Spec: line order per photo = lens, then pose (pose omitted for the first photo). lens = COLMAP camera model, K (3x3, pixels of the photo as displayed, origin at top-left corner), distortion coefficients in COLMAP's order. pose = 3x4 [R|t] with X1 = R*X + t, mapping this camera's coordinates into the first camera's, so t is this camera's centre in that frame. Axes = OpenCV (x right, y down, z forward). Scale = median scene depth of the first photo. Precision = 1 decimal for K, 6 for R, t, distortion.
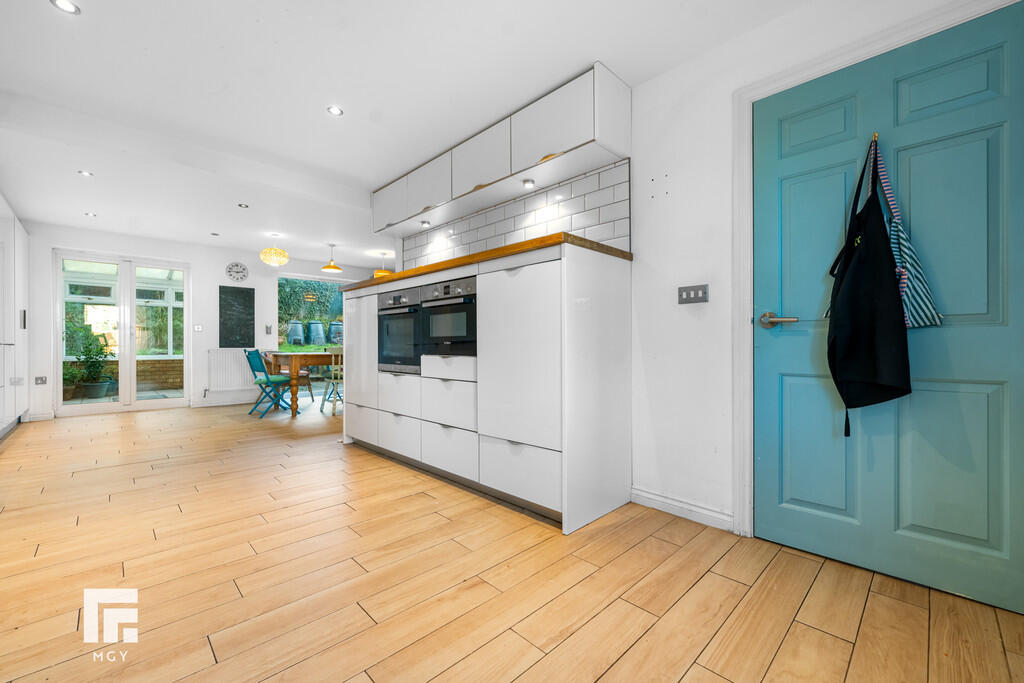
lens RADIAL K [[416.3, 0, 497.8], [0, 416.3, 346.9], [0, 0, 1]] dist [0.001799, -0.001246]
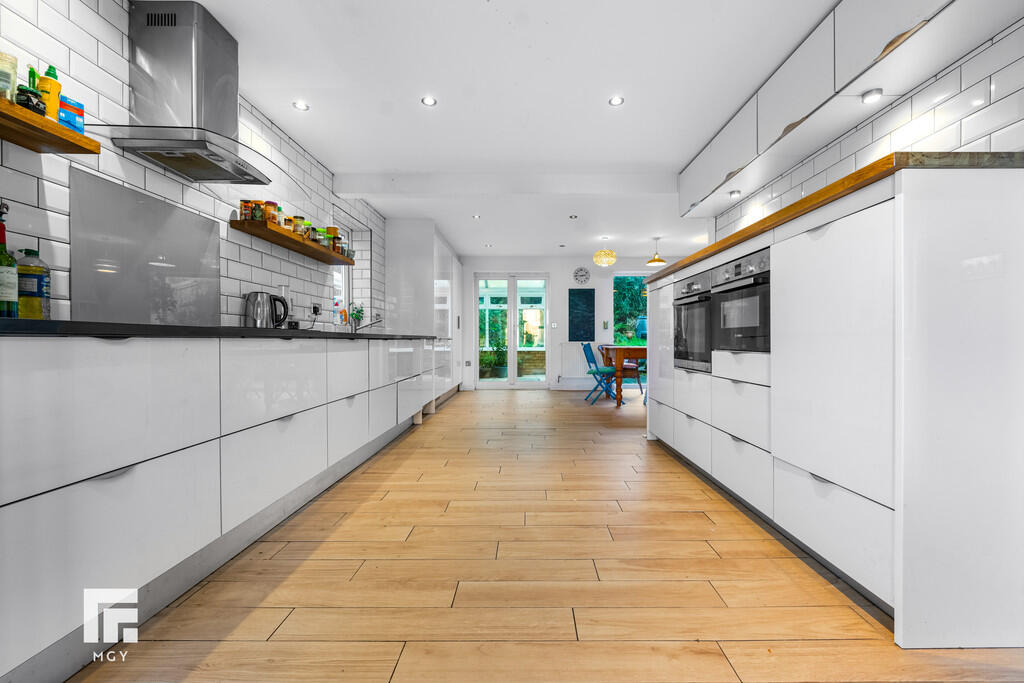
lens RADIAL K [[416.3, 0, 525.8], [0, 416.3, 344.4], [0, 0, 1]] dist [0.001799, -0.001246]
pose [[0.725557, 0.004817, -0.688145, 0.108763], [0.001776, 0.999959, 0.008871, -0.000471], [0.688160, -0.007659, 0.725519, 0.106589]]
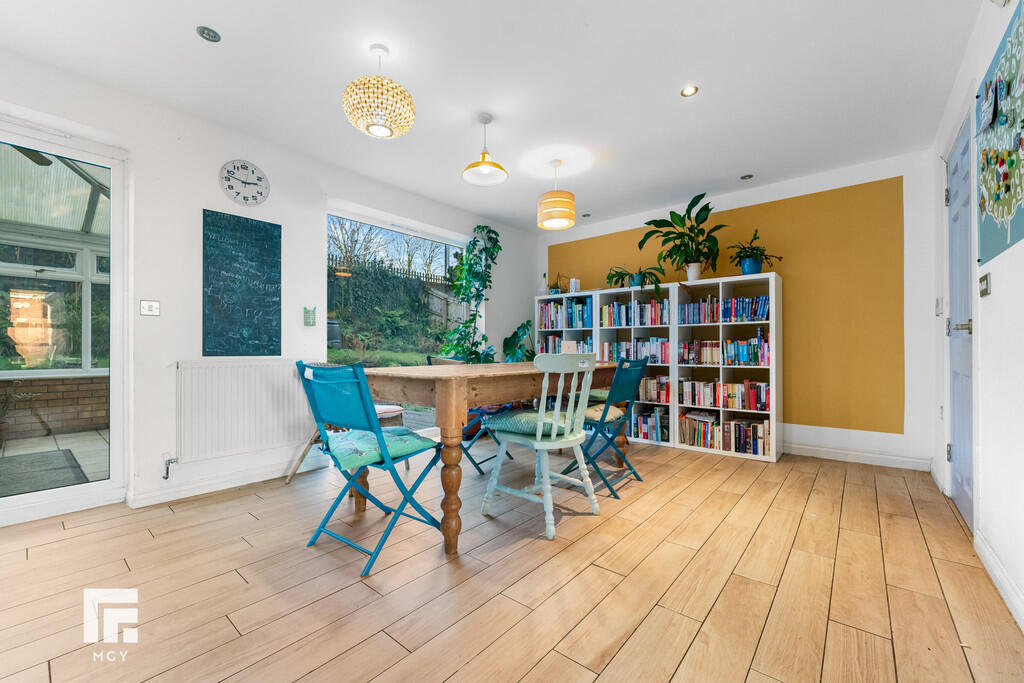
lens RADIAL K [[416.3, 0, 496.5], [0, 416.3, 346.0], [0, 0, 1]] dist [0.001799, -0.001246]
pose [[0.995187, -0.003065, 0.097944, -0.778336], [0.004238, 0.999922, -0.011772, -0.003861], [-0.097900, 0.012130, 0.995122, 1.036321]]
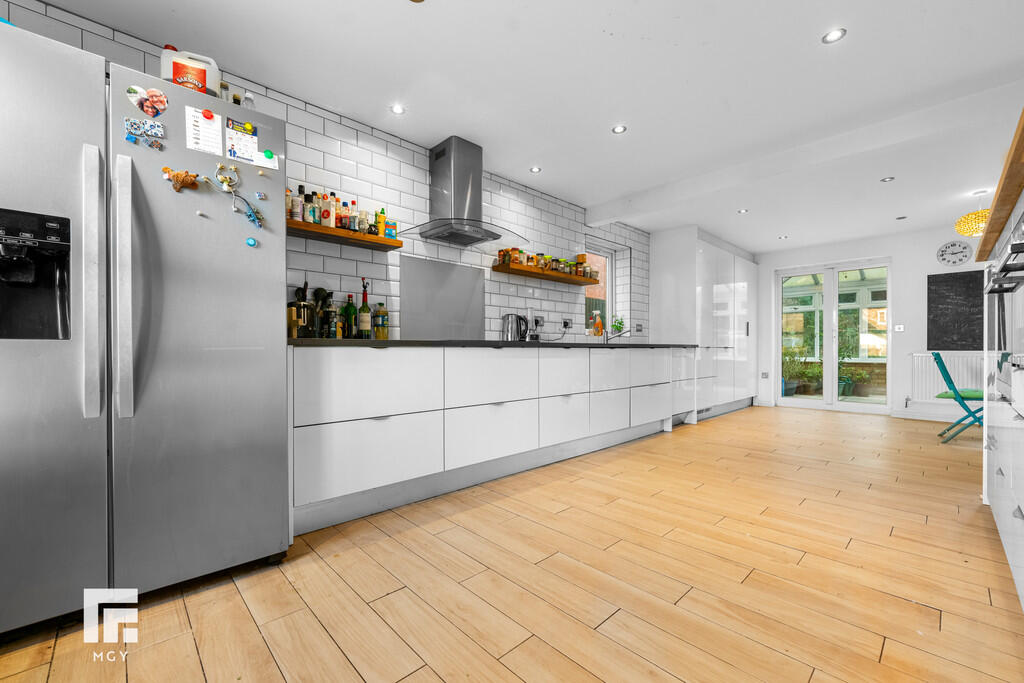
lens RADIAL K [[416.3, 0, 516.8], [0, 416.3, 353.0], [0, 0, 1]] dist [0.001799, -0.001246]
pose [[0.005619, 0.007254, -0.999958, 0.289478], [0.000882, 0.999973, 0.007259, 0.000711], [0.999984, -0.000923, 0.005612, 0.338221]]
